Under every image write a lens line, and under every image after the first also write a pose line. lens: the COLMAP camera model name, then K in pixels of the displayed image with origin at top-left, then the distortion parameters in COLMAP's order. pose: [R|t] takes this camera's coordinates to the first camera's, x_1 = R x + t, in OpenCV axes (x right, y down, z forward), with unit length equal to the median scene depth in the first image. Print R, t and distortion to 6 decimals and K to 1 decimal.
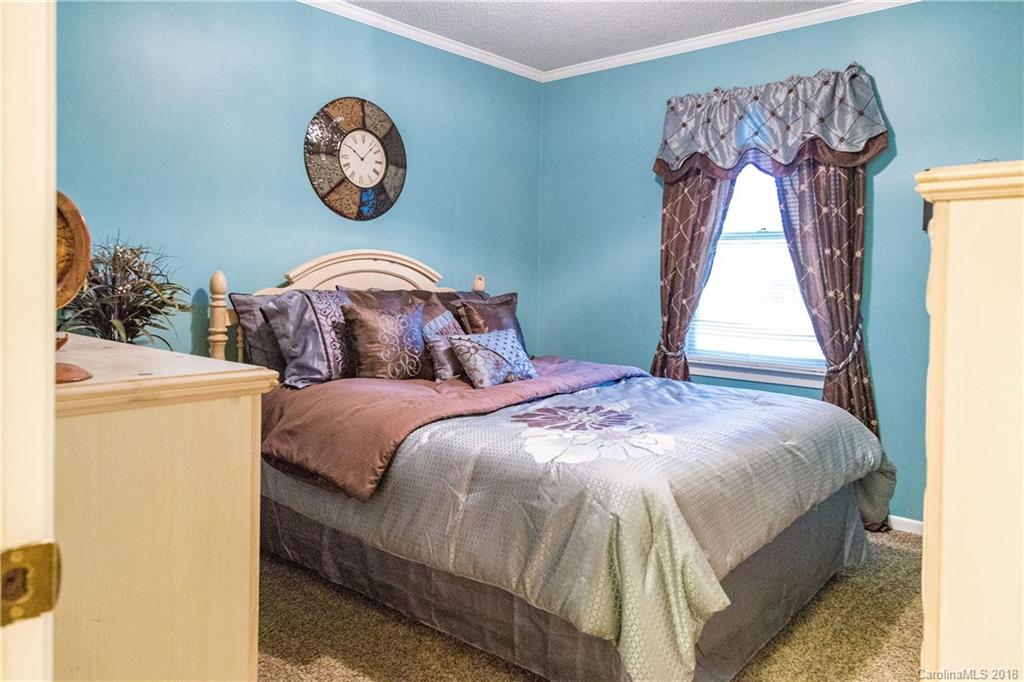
lens RADIAL K [[717.3, 0, 505.9], [0, 717.3, 346.9], [0, 0, 1]] dist [0.006099, 0.008100]
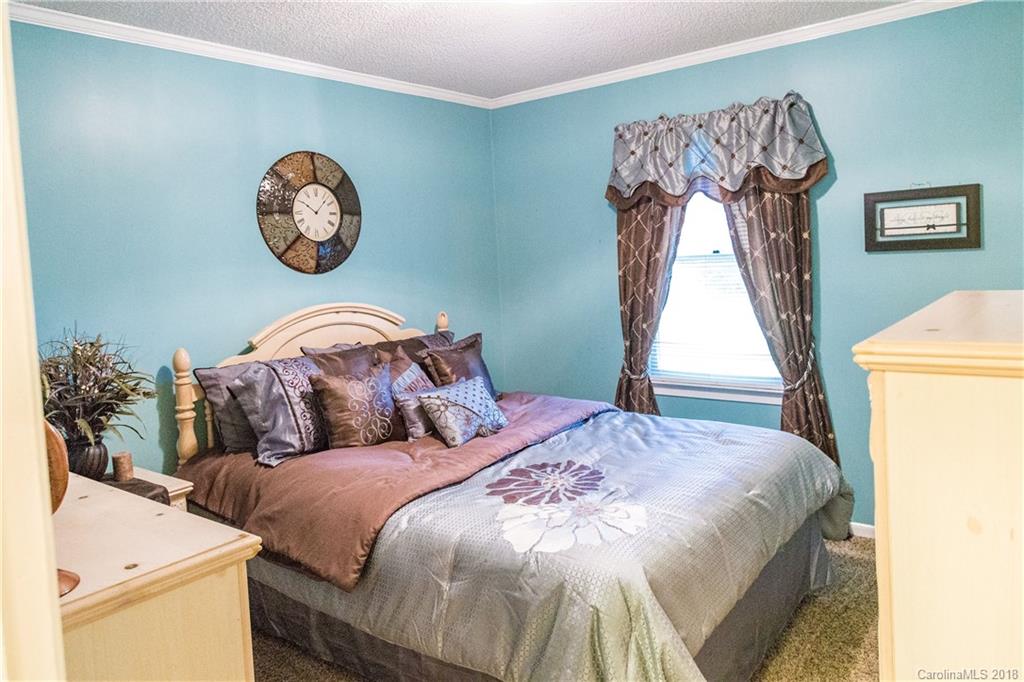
lens RADIAL K [[717.3, 0, 508.5], [0, 717.3, 334.6], [0, 0, 1]] dist [0.006099, 0.008100]
pose [[0.995916, -0.073643, 0.052225, 0.001016], [0.072008, 0.996873, 0.032536, -0.124464], [-0.054457, -0.028642, 0.998105, -0.015691]]
